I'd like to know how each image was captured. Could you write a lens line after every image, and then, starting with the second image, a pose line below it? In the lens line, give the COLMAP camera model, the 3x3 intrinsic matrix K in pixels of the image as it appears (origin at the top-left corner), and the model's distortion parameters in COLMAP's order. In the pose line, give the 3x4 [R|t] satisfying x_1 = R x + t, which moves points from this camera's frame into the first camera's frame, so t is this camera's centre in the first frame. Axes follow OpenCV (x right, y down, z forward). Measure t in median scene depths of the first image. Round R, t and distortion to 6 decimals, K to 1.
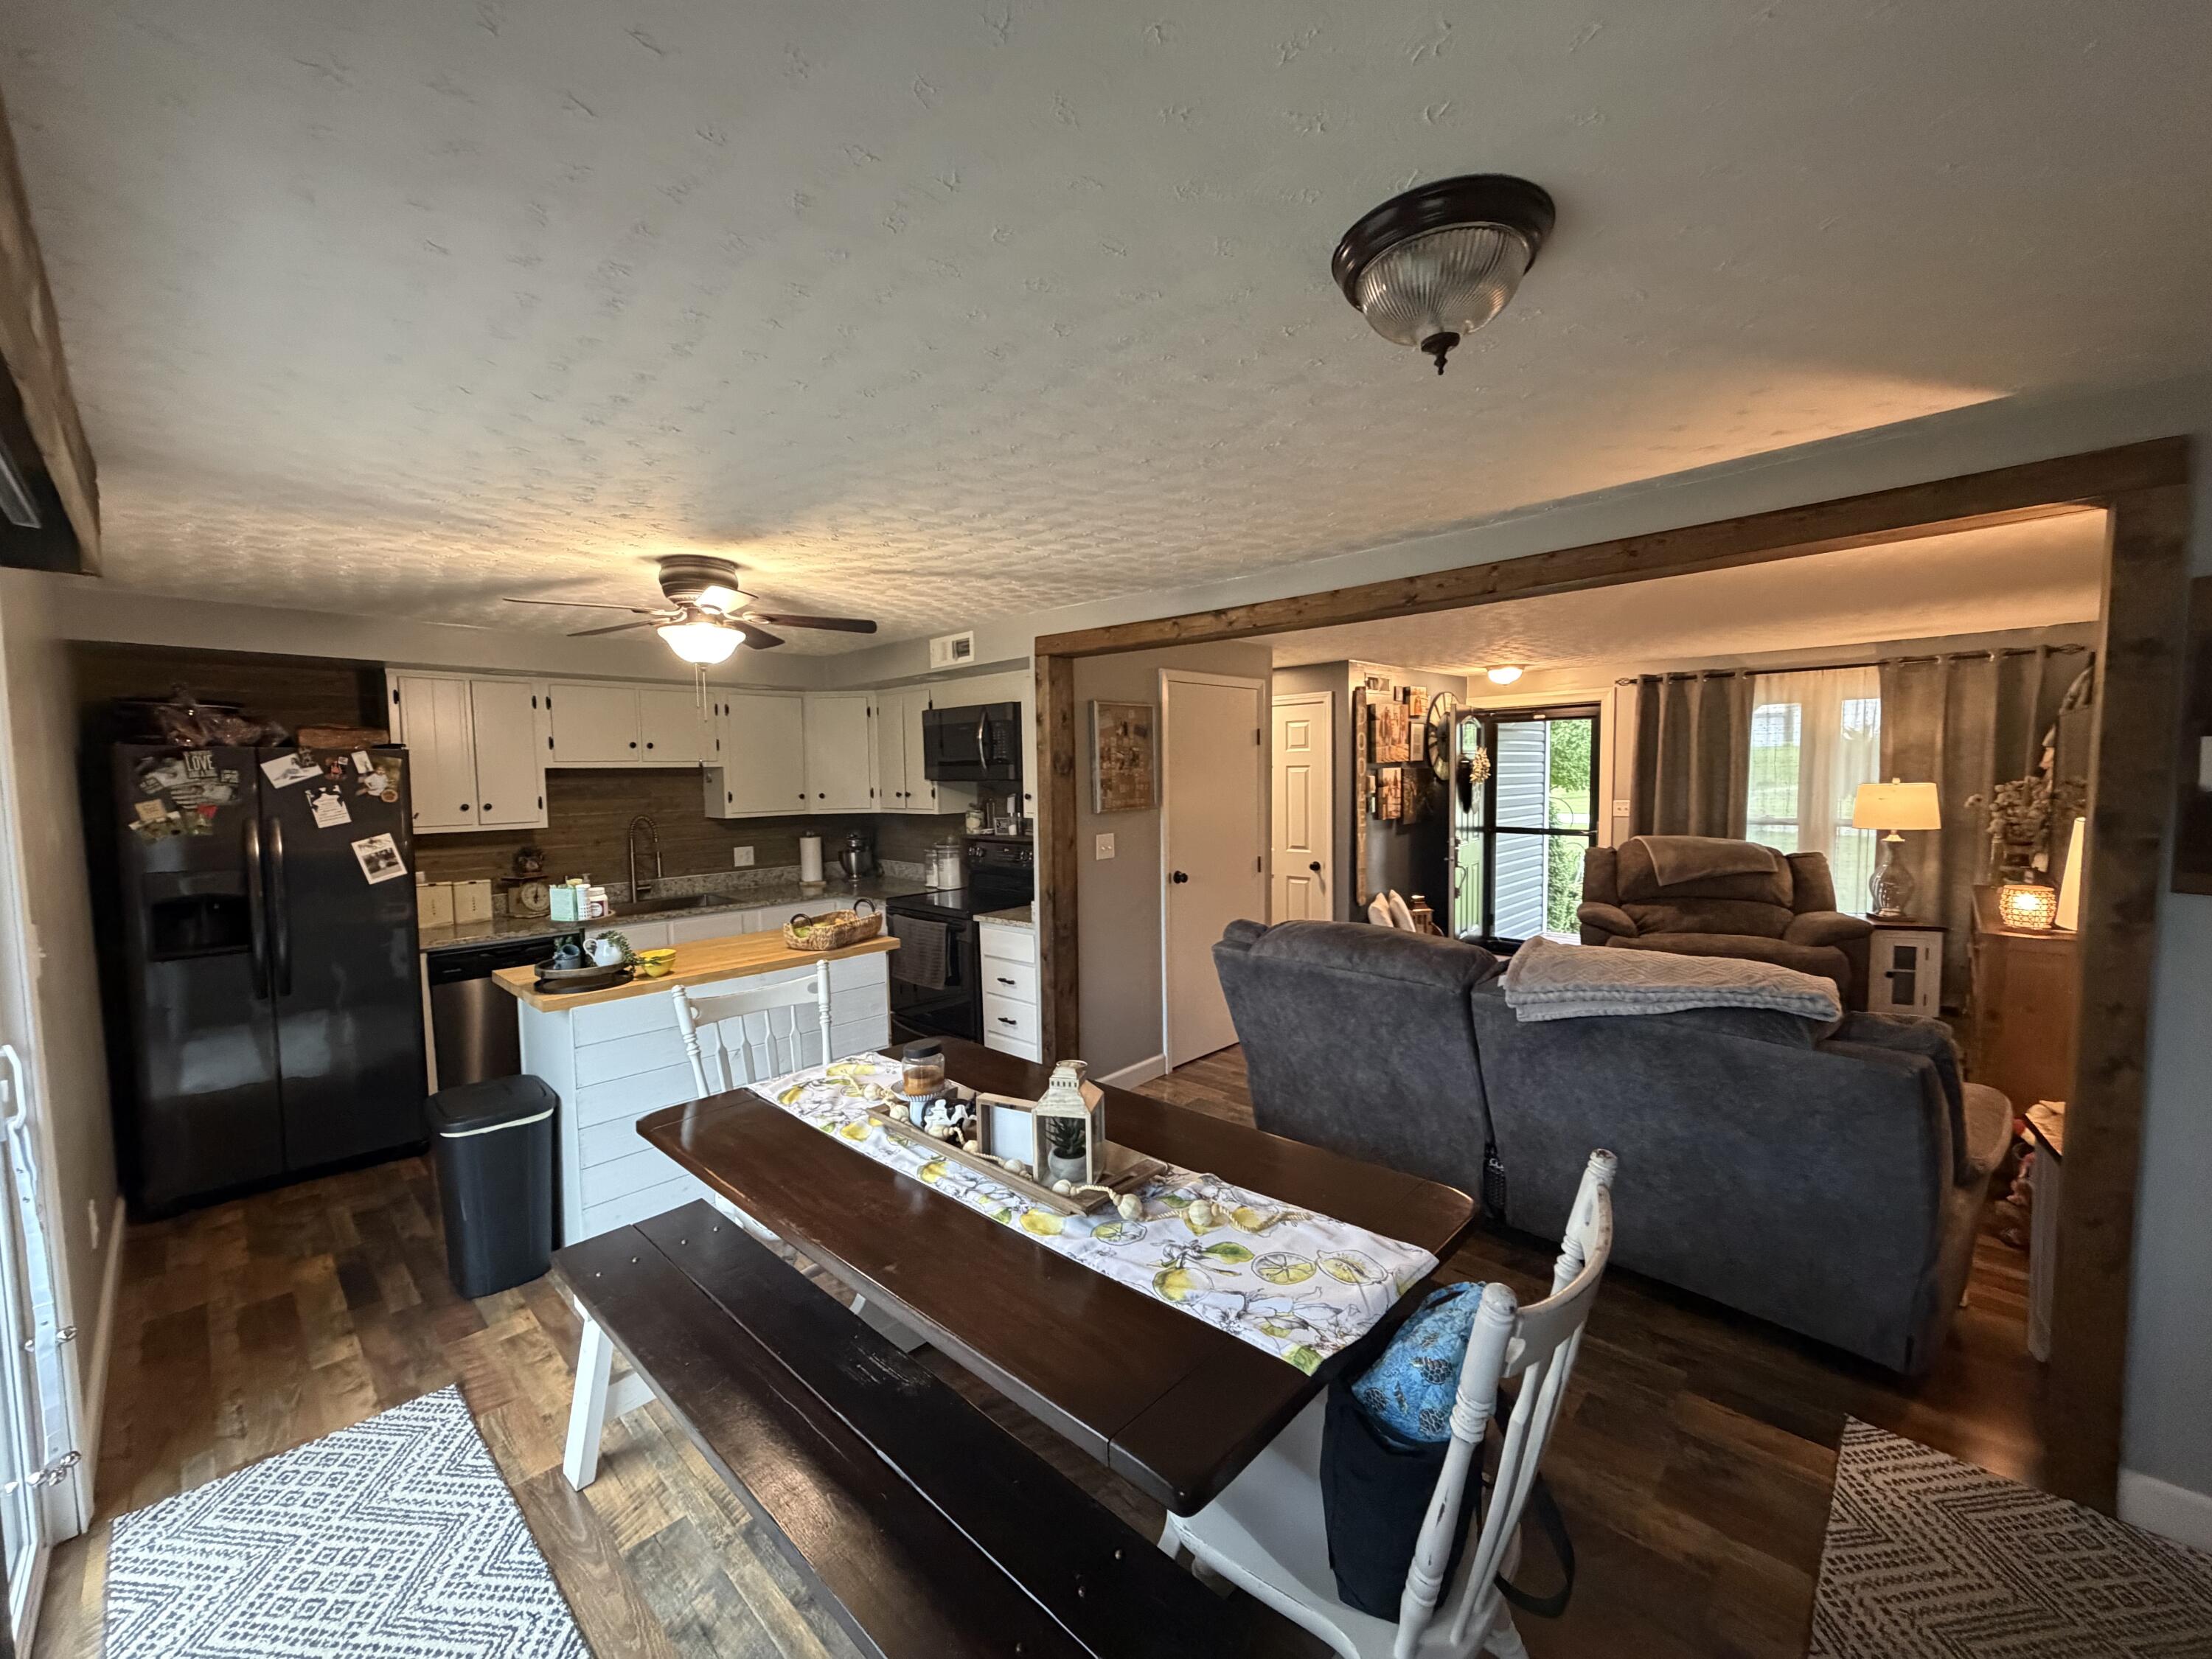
lens RADIAL K [[876.1, 0, 1106.2], [0, 876.1, 829.4], [0, 0, 1]] dist [-0.000207, -0.000028]
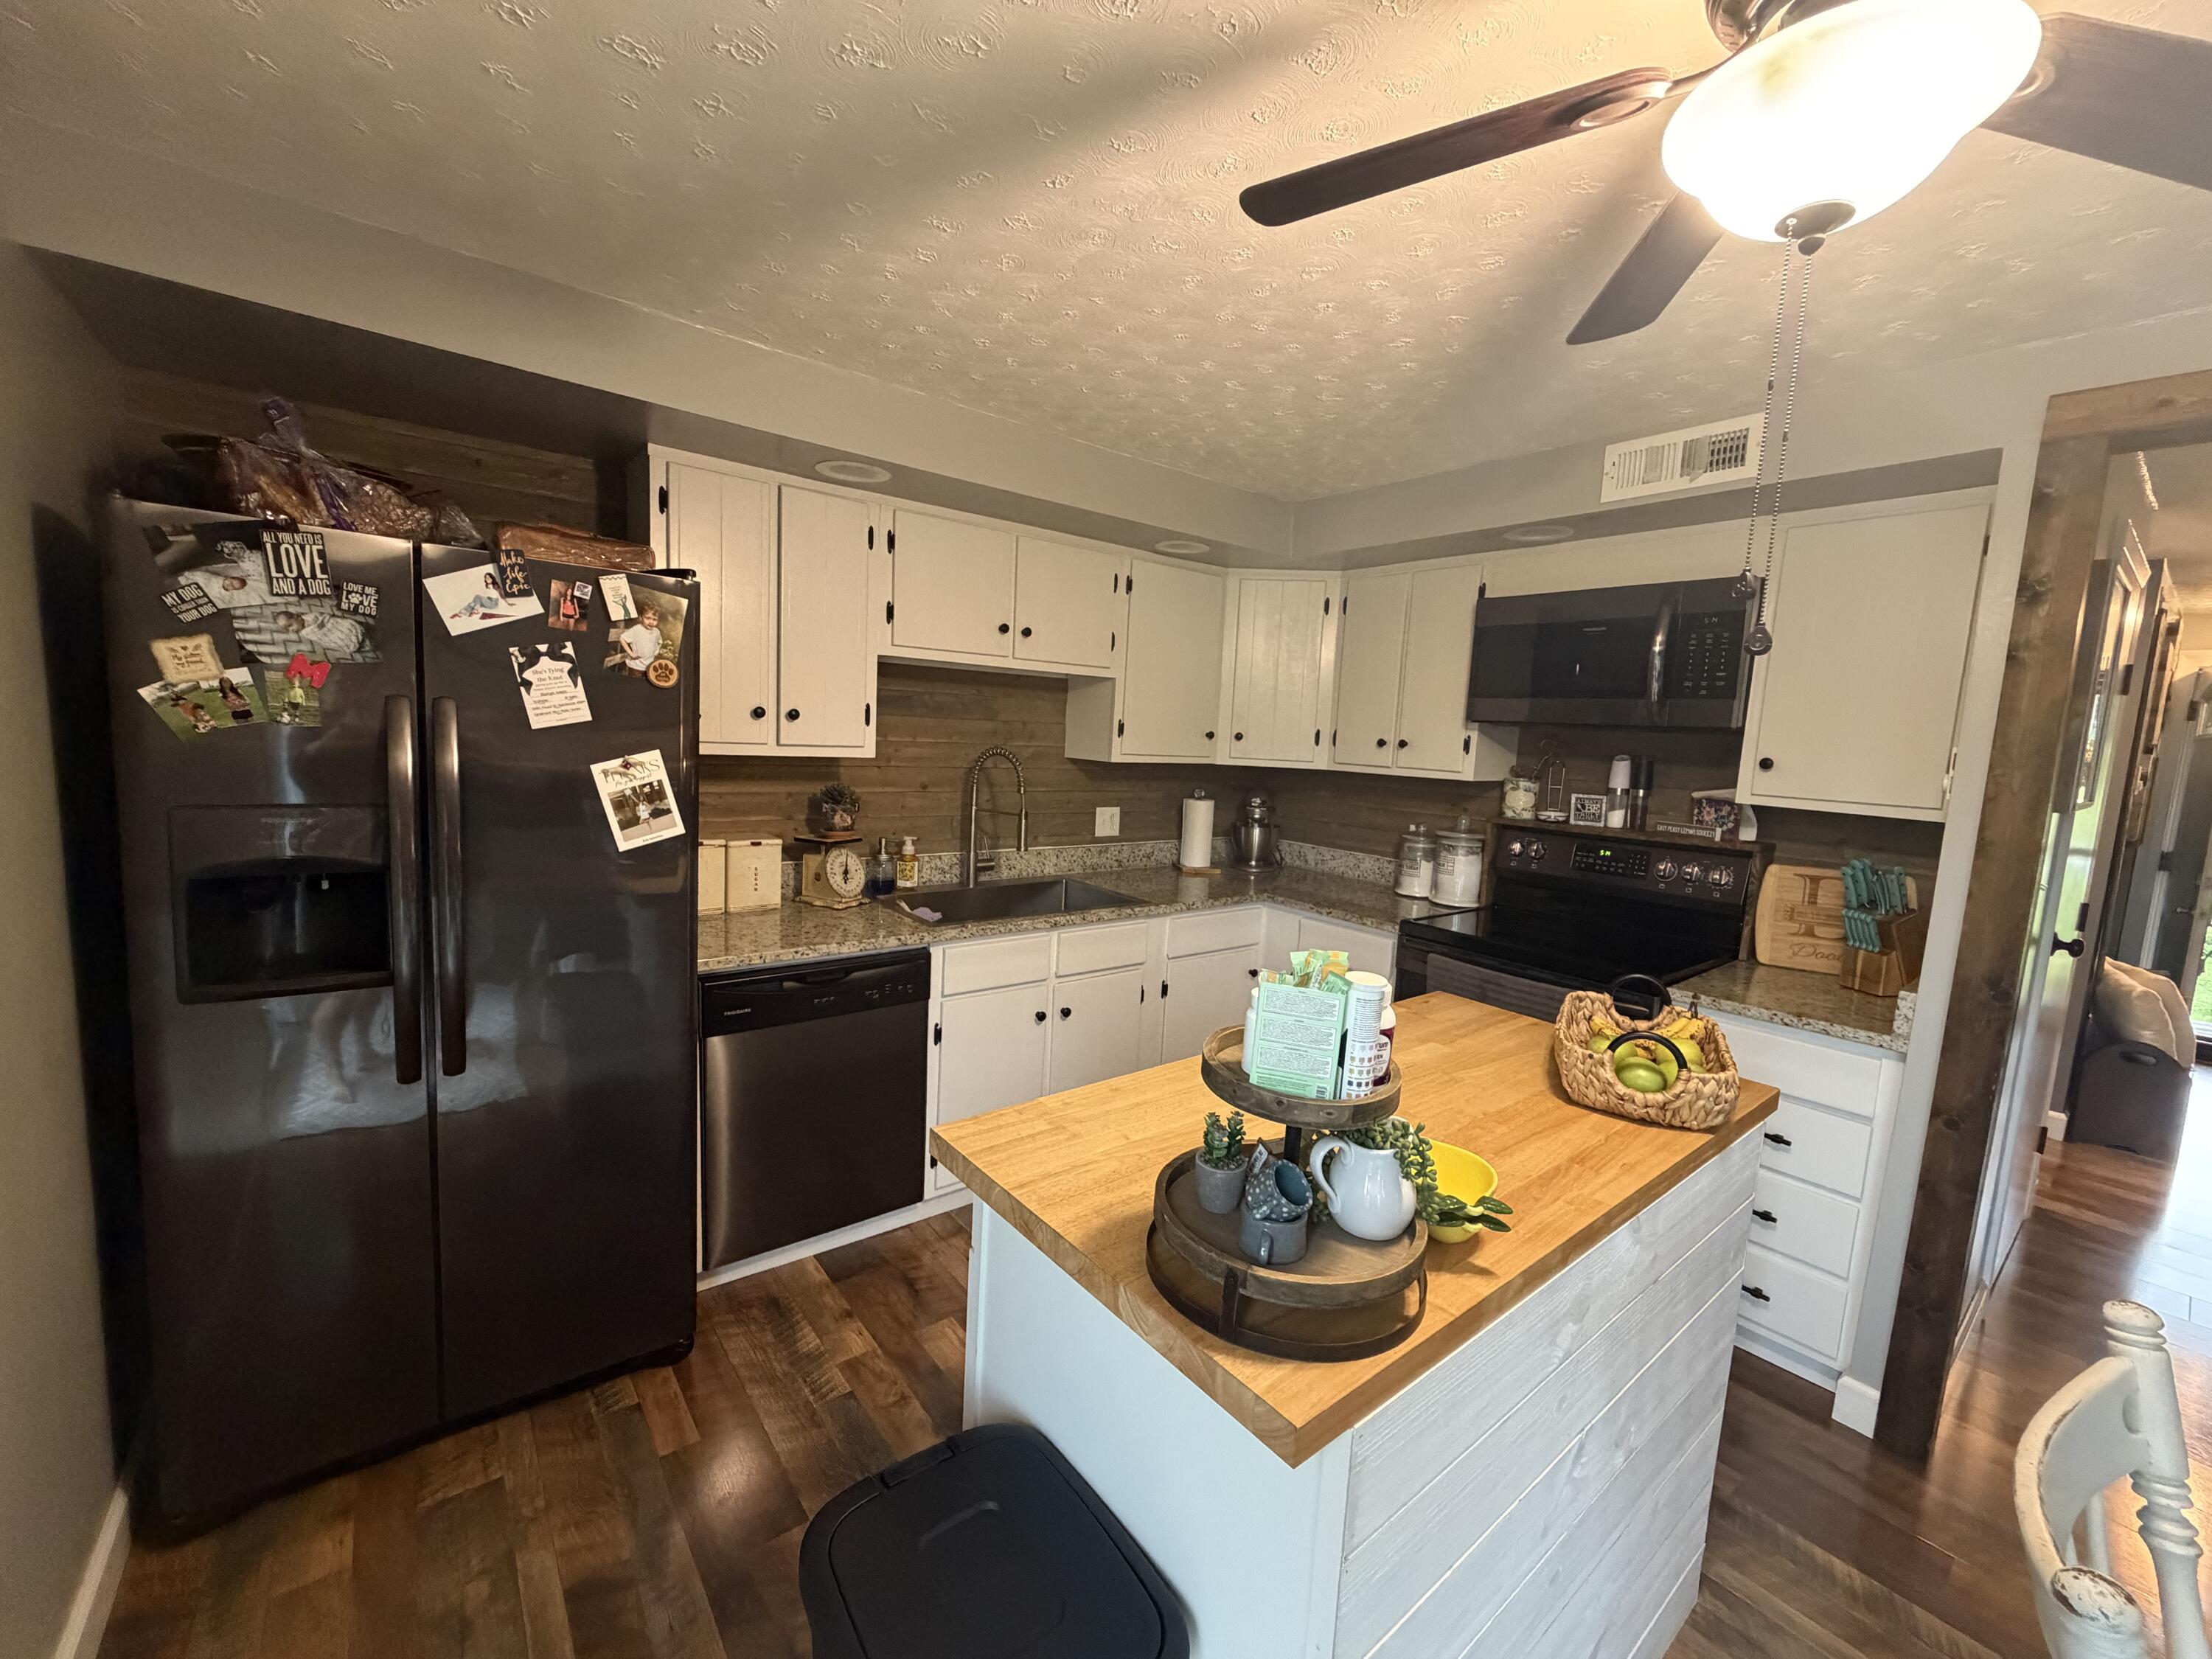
lens RADIAL K [[876.1, 0, 1106.9], [0, 876.1, 828.3], [0, 0, 1]] dist [-0.000207, -0.000028]
pose [[0.988147, 0.081111, -0.130332, -0.513437], [-0.075071, 0.995893, 0.050616, 0.004433], [0.133903, -0.040232, 0.990177, 0.557703]]
